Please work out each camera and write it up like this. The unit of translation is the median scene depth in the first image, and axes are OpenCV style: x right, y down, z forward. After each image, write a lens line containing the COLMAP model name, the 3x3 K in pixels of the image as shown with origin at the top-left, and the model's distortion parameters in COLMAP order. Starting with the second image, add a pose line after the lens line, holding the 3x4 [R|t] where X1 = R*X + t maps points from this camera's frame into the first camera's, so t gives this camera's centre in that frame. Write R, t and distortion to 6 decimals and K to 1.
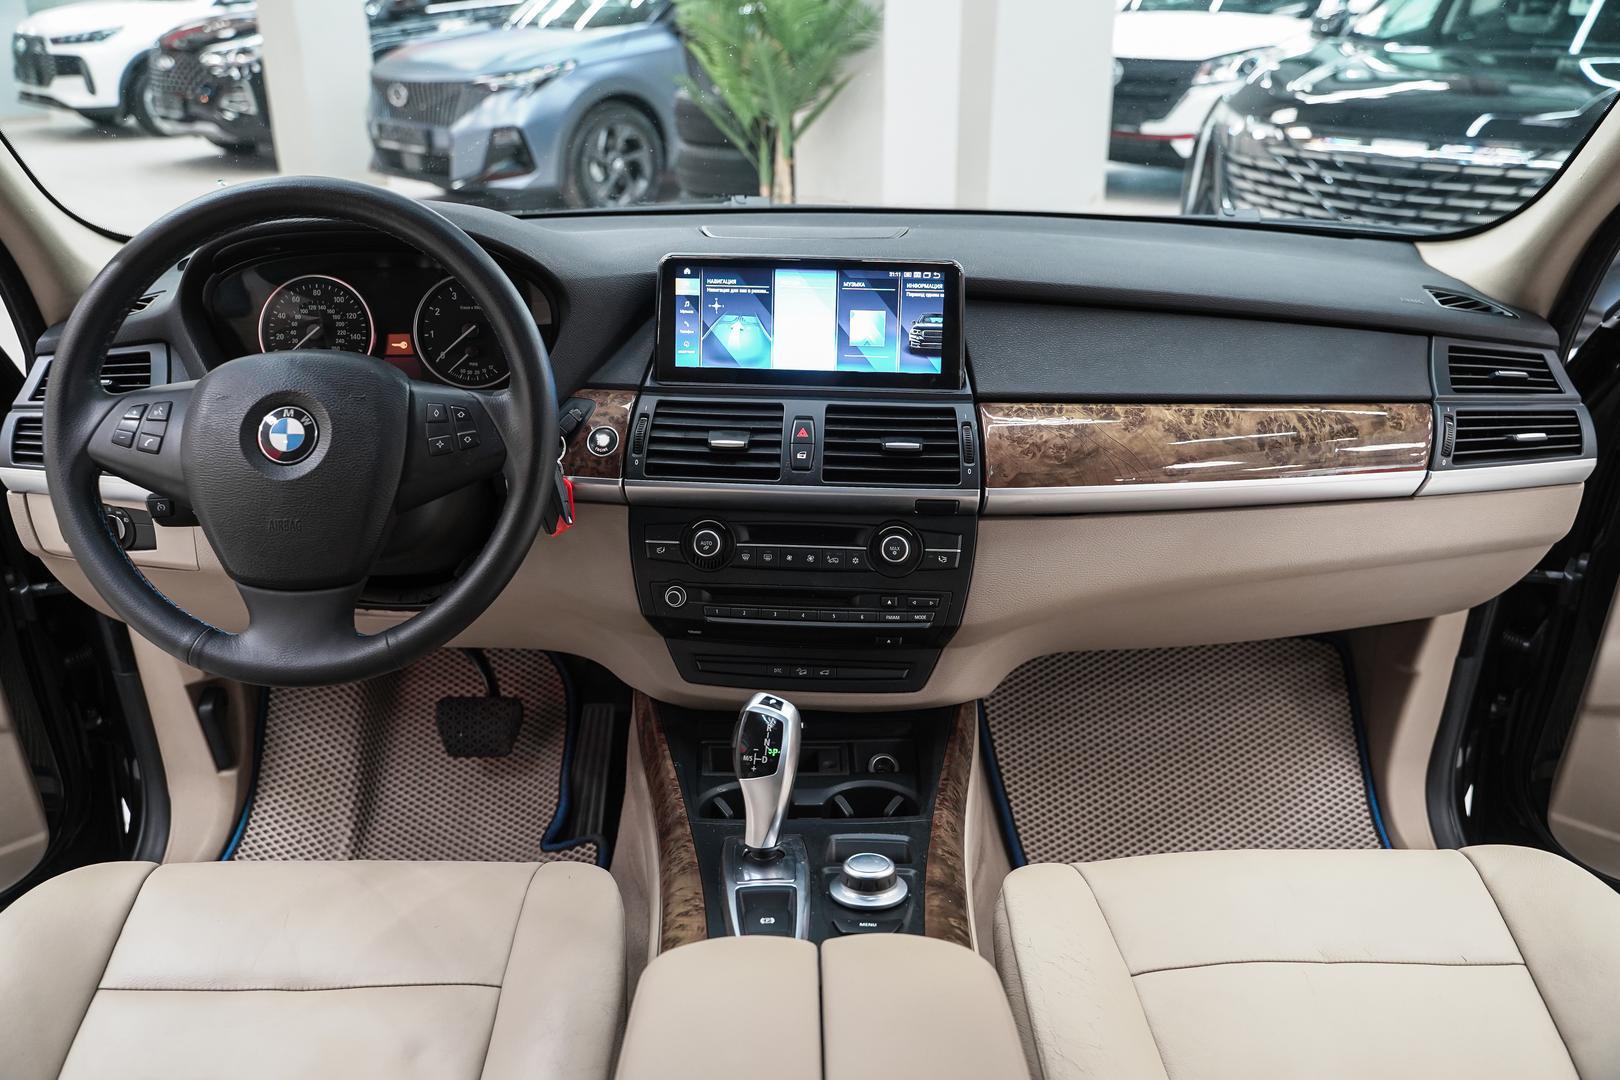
lens RADIAL K [[1284.6, 0, 802.3], [0, 1284.6, 536.7], [0, 0, 1]] dist [-0.011553, 0.007247]
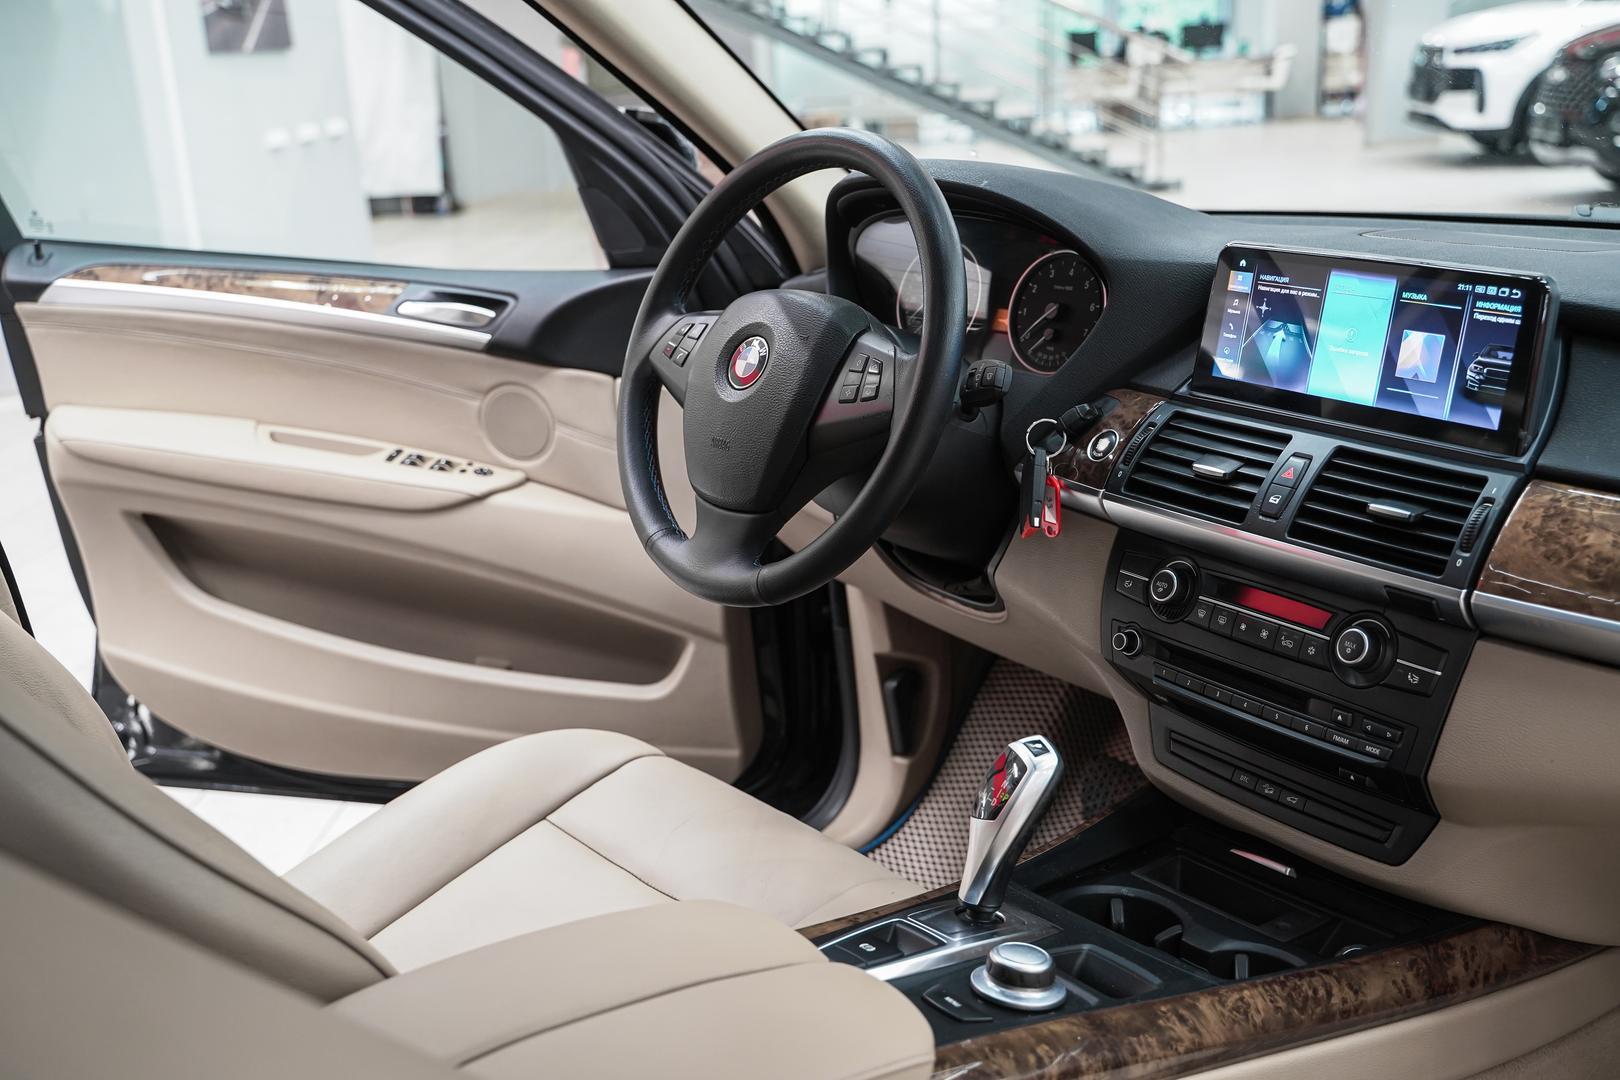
lens RADIAL K [[1694.6, 0, 822.1], [0, 1694.6, 540.9], [0, 0, 1]] dist [0.008738, 0.000000]
pose [[0.629635, 0.198726, -0.751044, 0.588665], [-0.266030, 0.963437, 0.031900, 0.001269], [0.729923, 0.179715, 0.659481, 0.120395]]
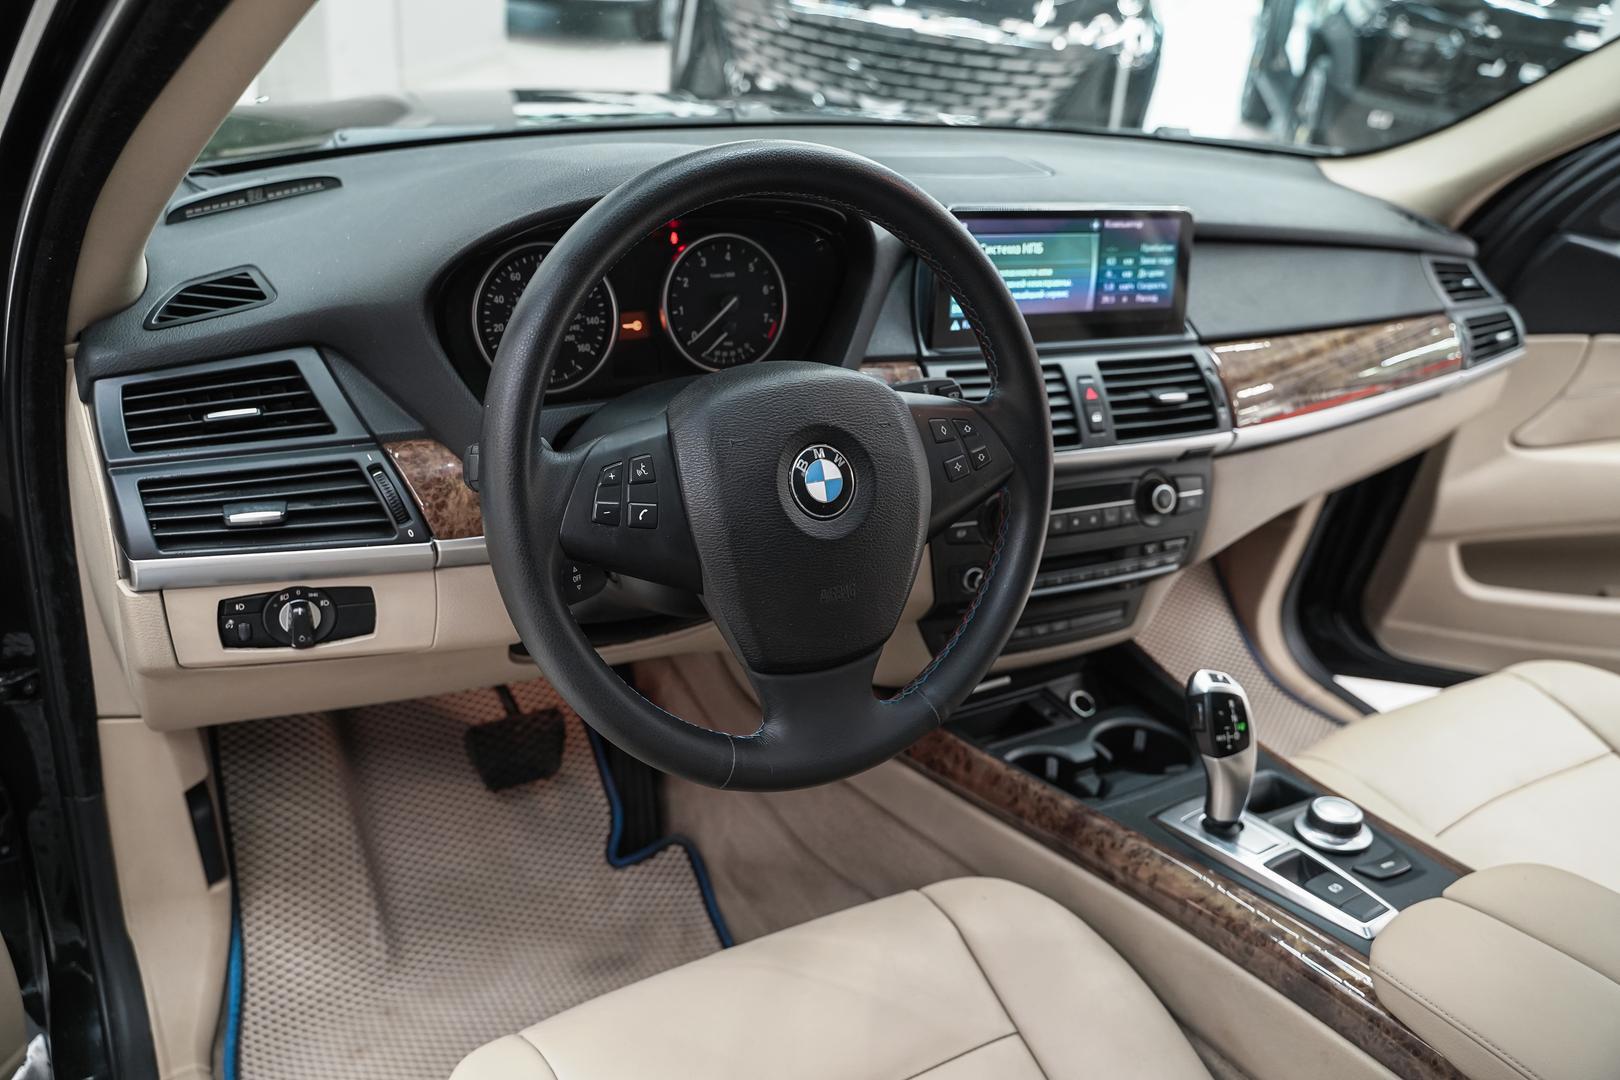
lens RADIAL K [[1284.6, 0, 807.8], [0, 1284.6, 540.5], [0, 0, 1]] dist [-0.011553, 0.007247]
pose [[0.860248, -0.153714, 0.486153, -0.656107], [0.090860, 0.984428, 0.150484, -0.134004], [-0.501714, -0.085282, 0.860819, 0.258793]]
